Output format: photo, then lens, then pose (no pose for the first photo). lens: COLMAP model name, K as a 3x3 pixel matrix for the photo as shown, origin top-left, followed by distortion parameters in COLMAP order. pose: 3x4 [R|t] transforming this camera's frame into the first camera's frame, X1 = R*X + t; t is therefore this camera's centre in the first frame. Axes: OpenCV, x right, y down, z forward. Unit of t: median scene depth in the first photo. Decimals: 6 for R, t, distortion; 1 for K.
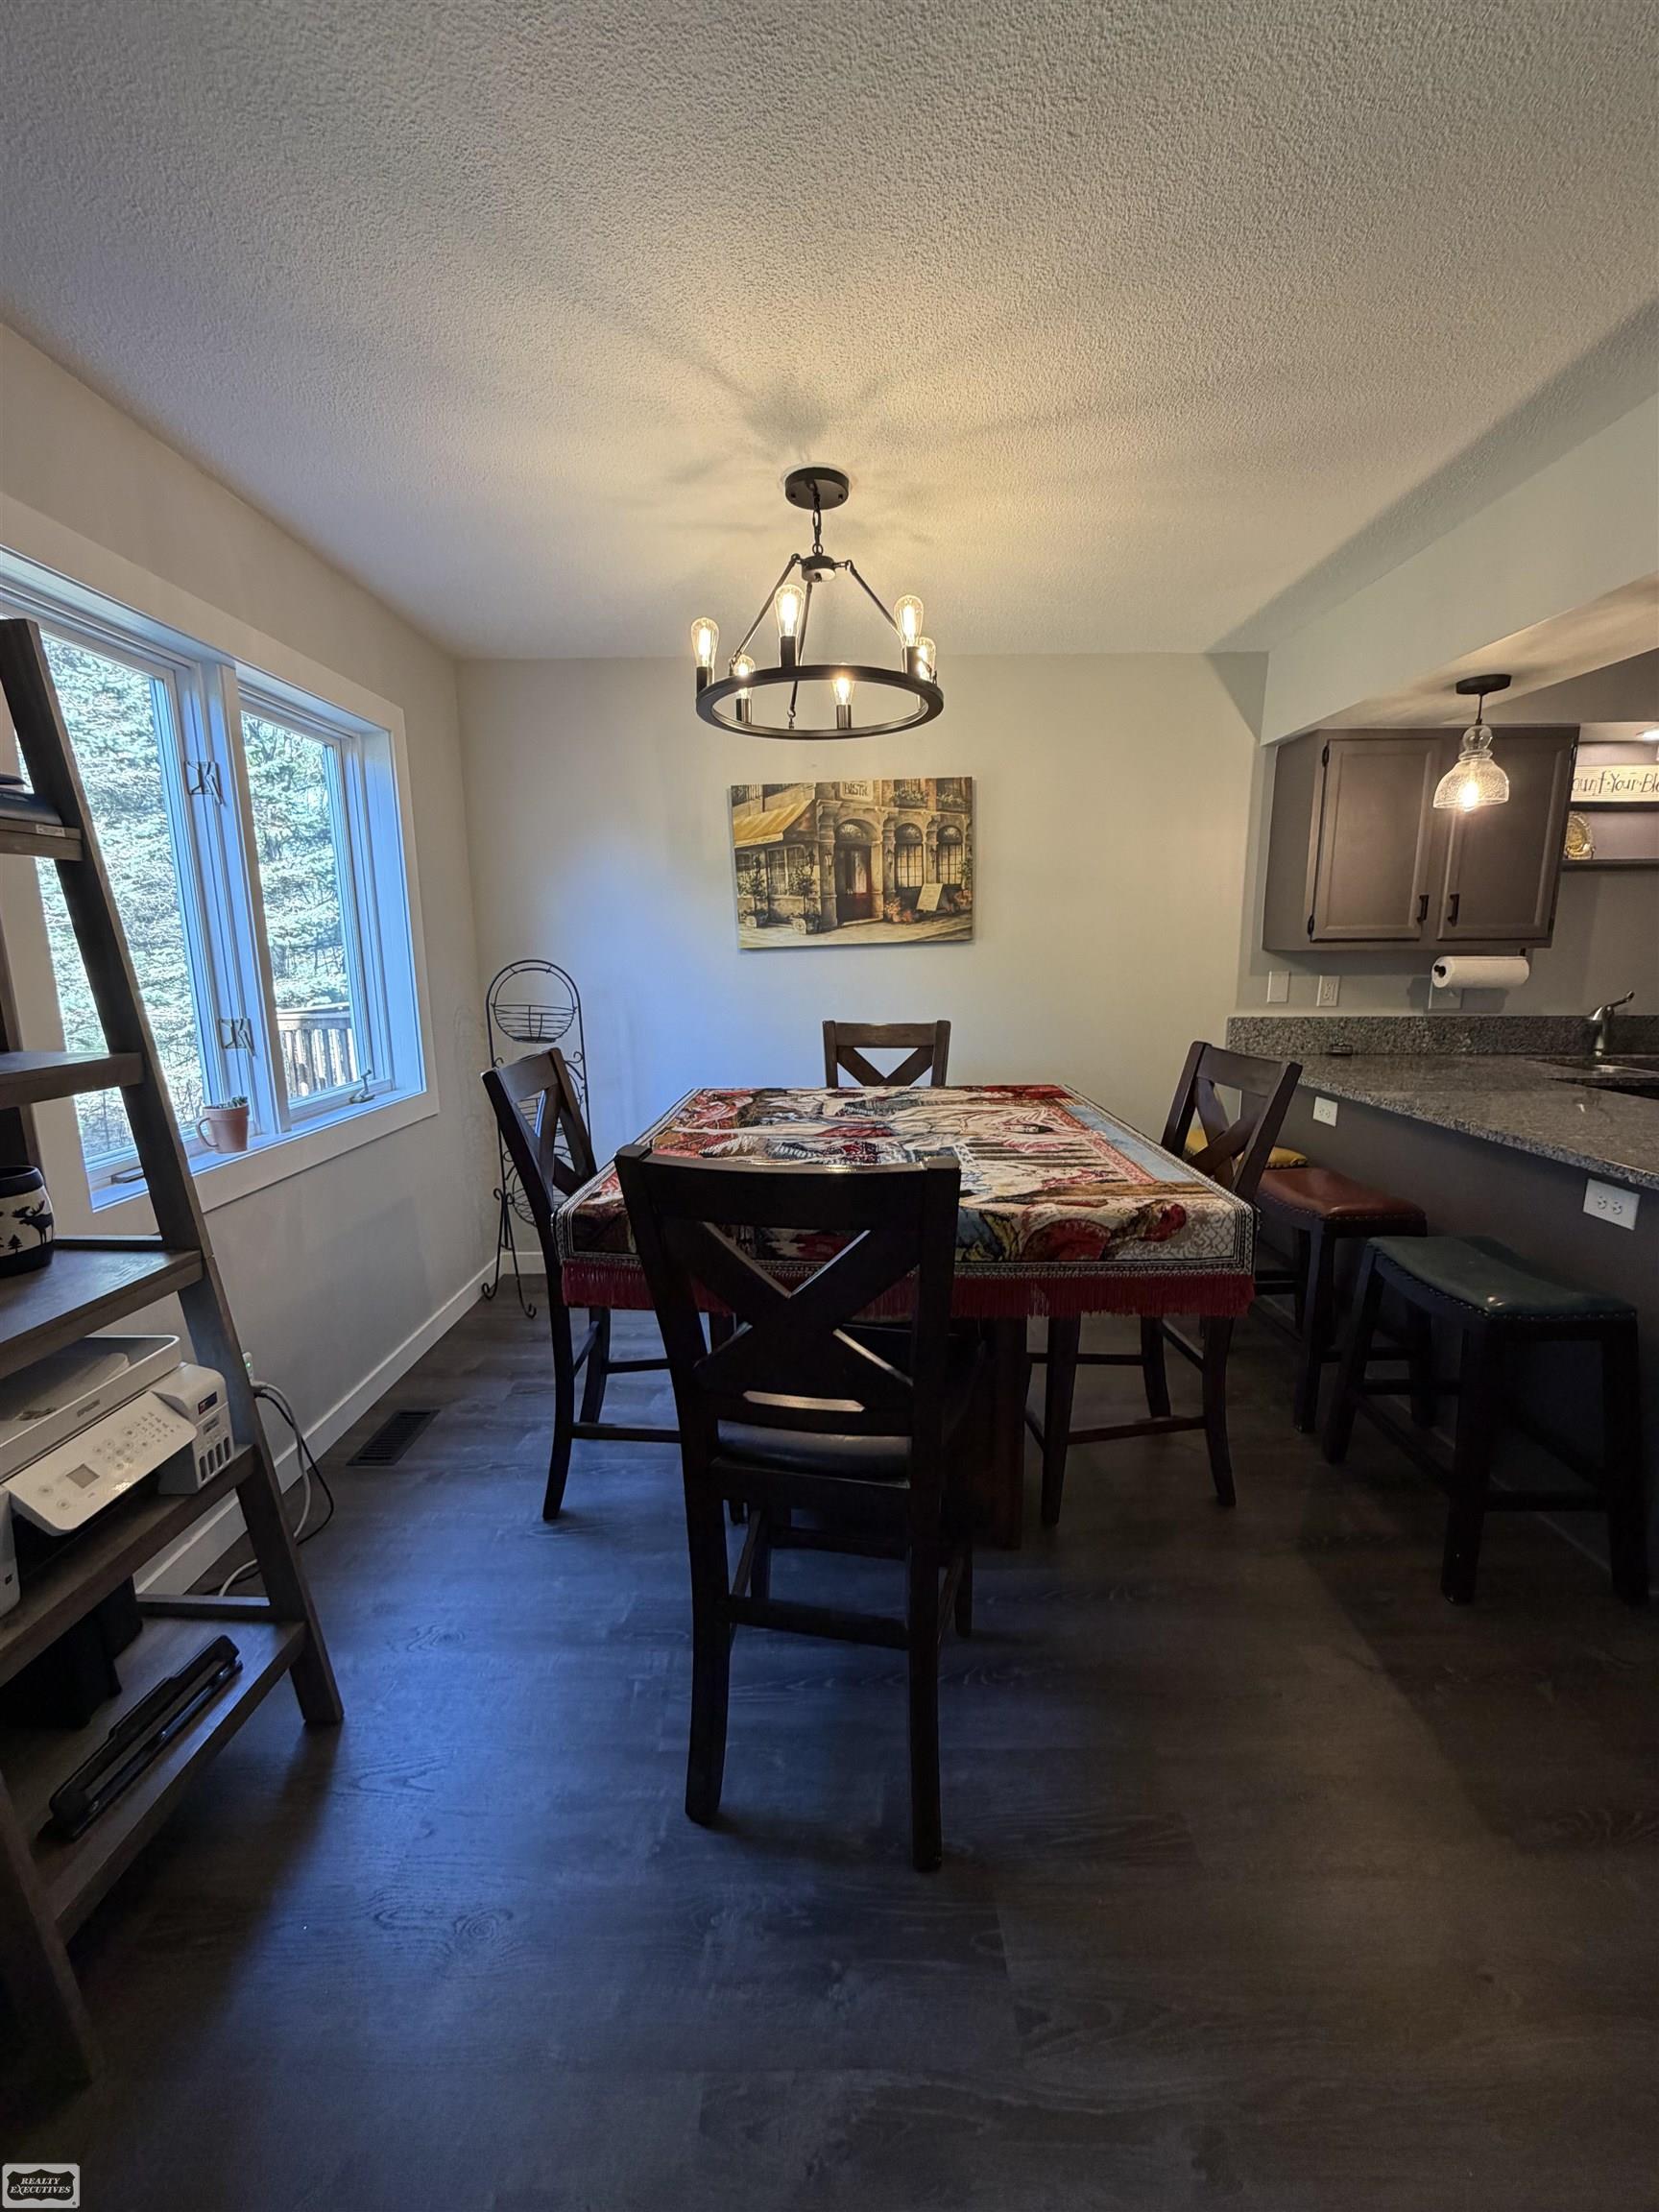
lens RADIAL K [[880.7, 0, 837.9], [0, 880.7, 1108.8], [0, 0, 1]] dist [0.000044, -0.000253]
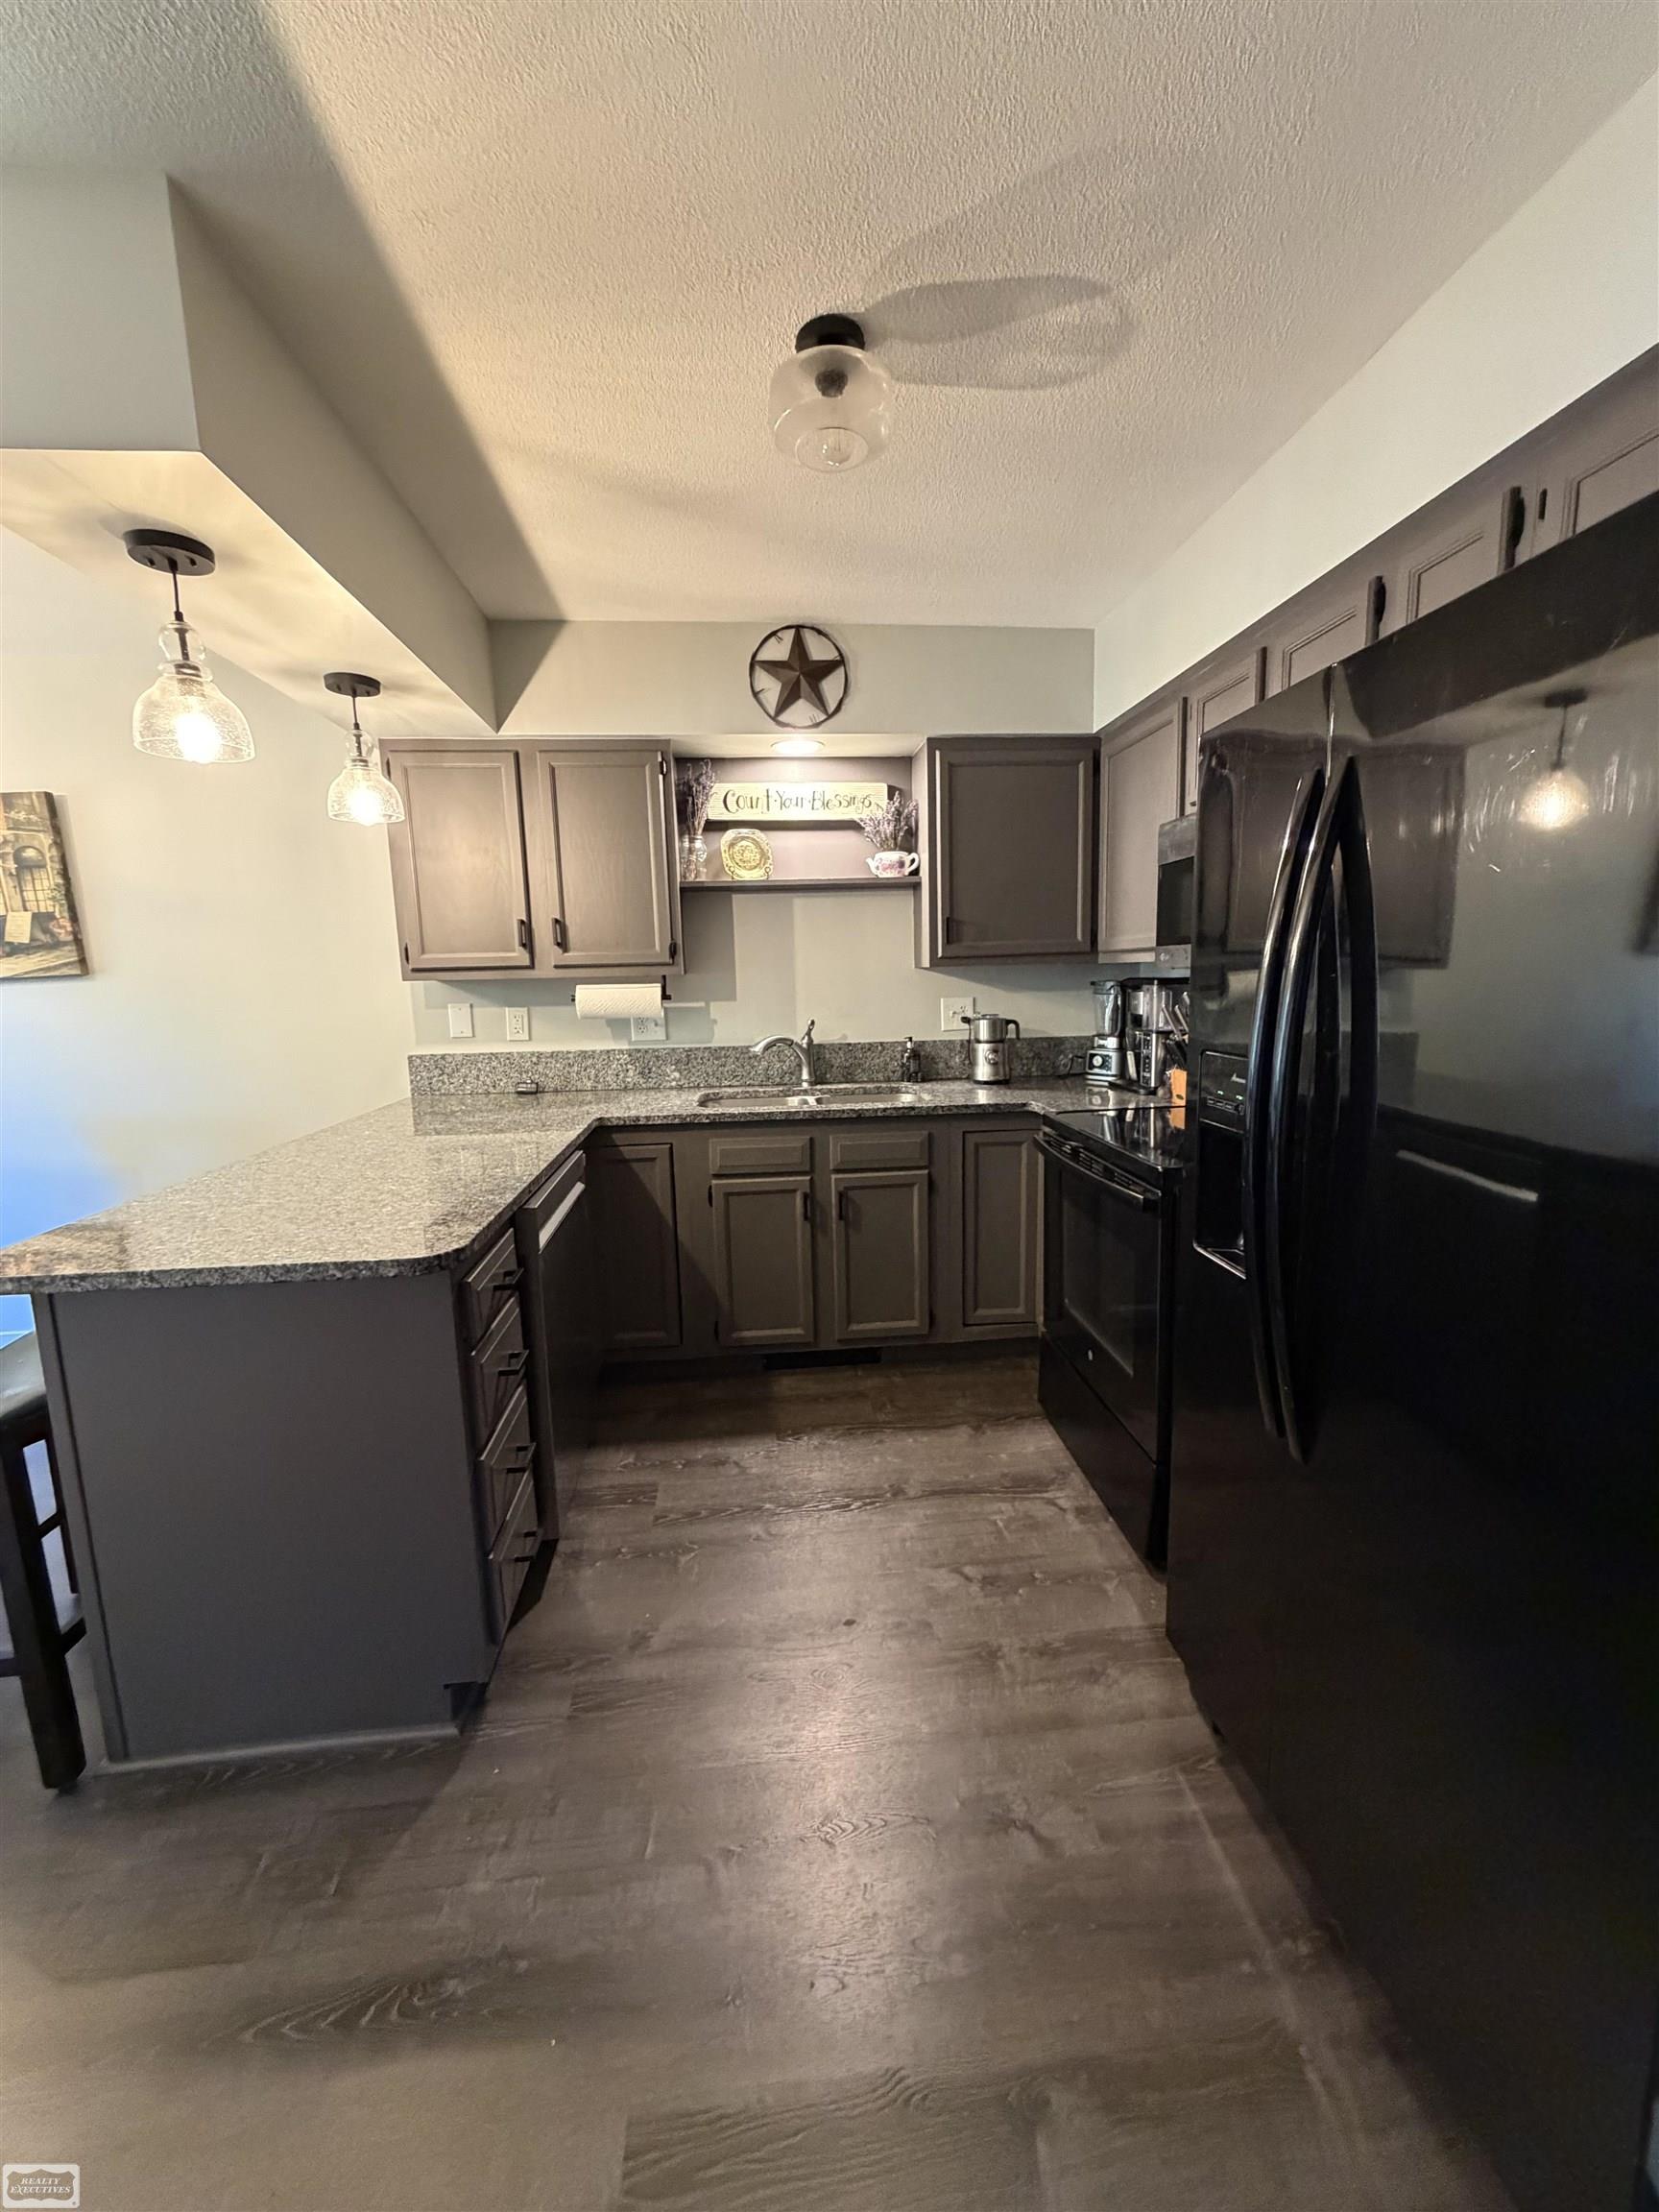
lens RADIAL K [[880.7, 0, 824.4], [0, 880.7, 1104.1], [0, 0, 1]] dist [0.000044, -0.000253]
pose [[0.995684, -0.028443, 0.088345, 0.818782], [0.031530, 0.998933, -0.033745, -0.009386], [-0.087291, 0.036385, 0.995518, 0.062671]]
